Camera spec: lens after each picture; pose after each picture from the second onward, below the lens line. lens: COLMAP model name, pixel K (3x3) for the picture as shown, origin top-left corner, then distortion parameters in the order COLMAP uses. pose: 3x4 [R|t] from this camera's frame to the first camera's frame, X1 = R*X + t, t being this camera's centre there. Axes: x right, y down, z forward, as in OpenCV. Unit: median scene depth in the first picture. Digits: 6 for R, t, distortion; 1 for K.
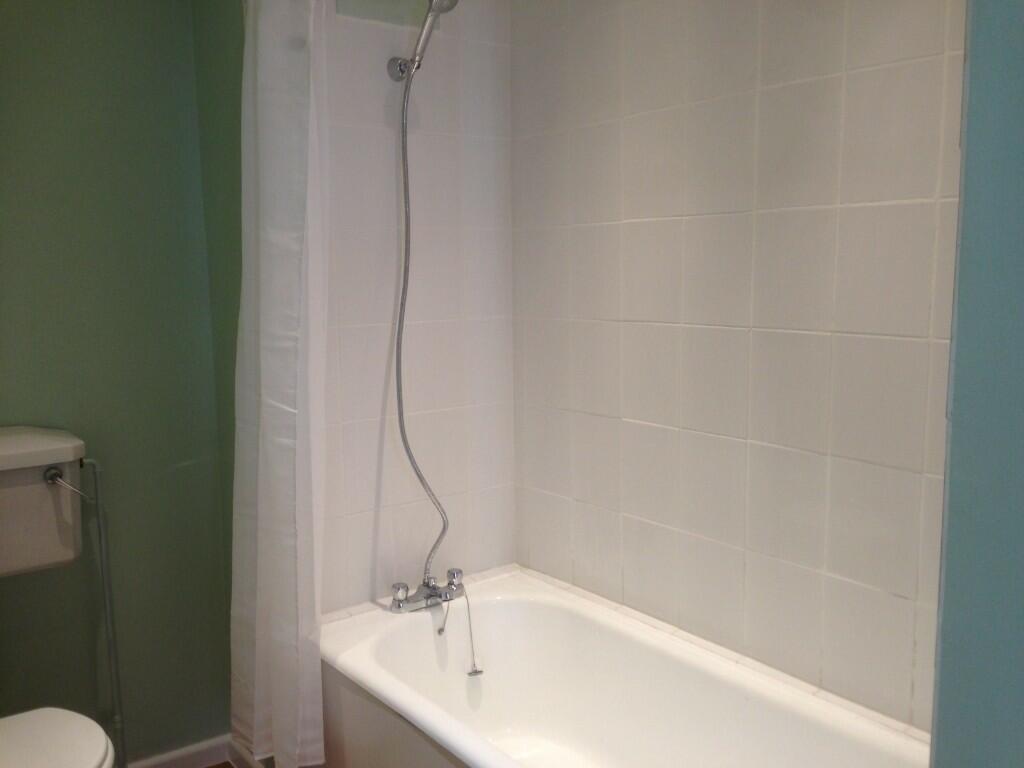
lens RADIAL K [[965.4, 0, 512.0], [0, 965.4, 384.0], [0, 0, 1]] dist [0.107056, -0.000830]
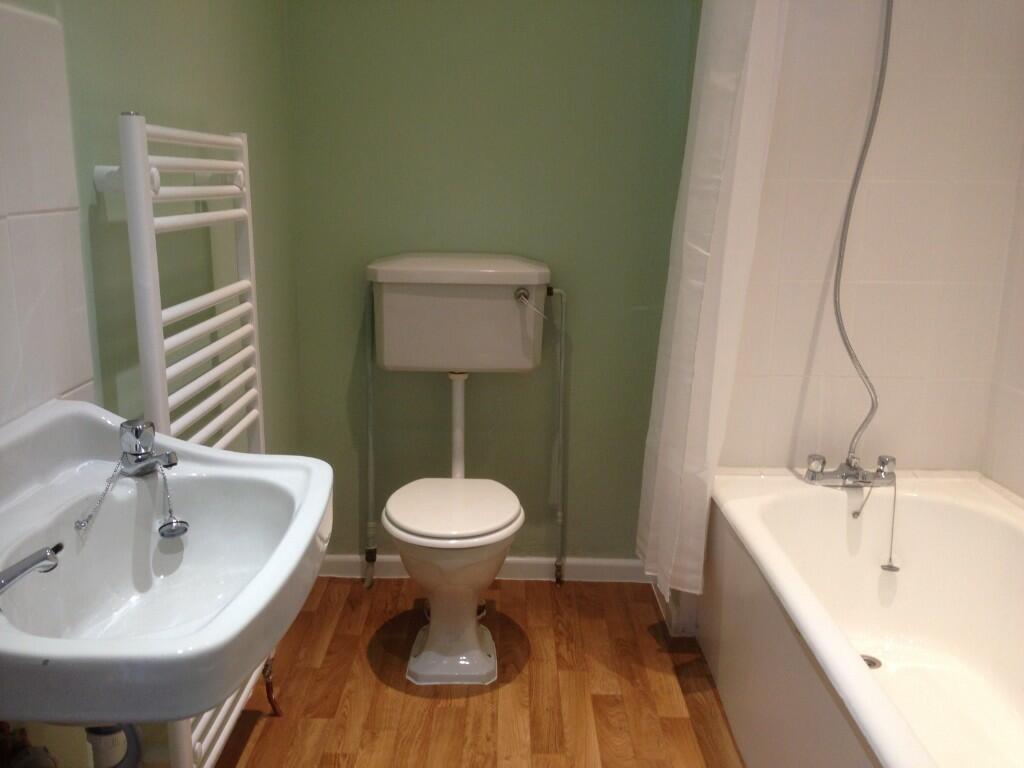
lens RADIAL K [[965.4, 0, 512.0], [0, 965.4, 384.0], [0, 0, 1]] dist [0.107056, -0.000830]
pose [[0.805273, 0.156784, -0.571799, 0.183745], [-0.111939, 0.987263, 0.113056, 0.059541], [0.582241, -0.027034, 0.812566, 0.036318]]
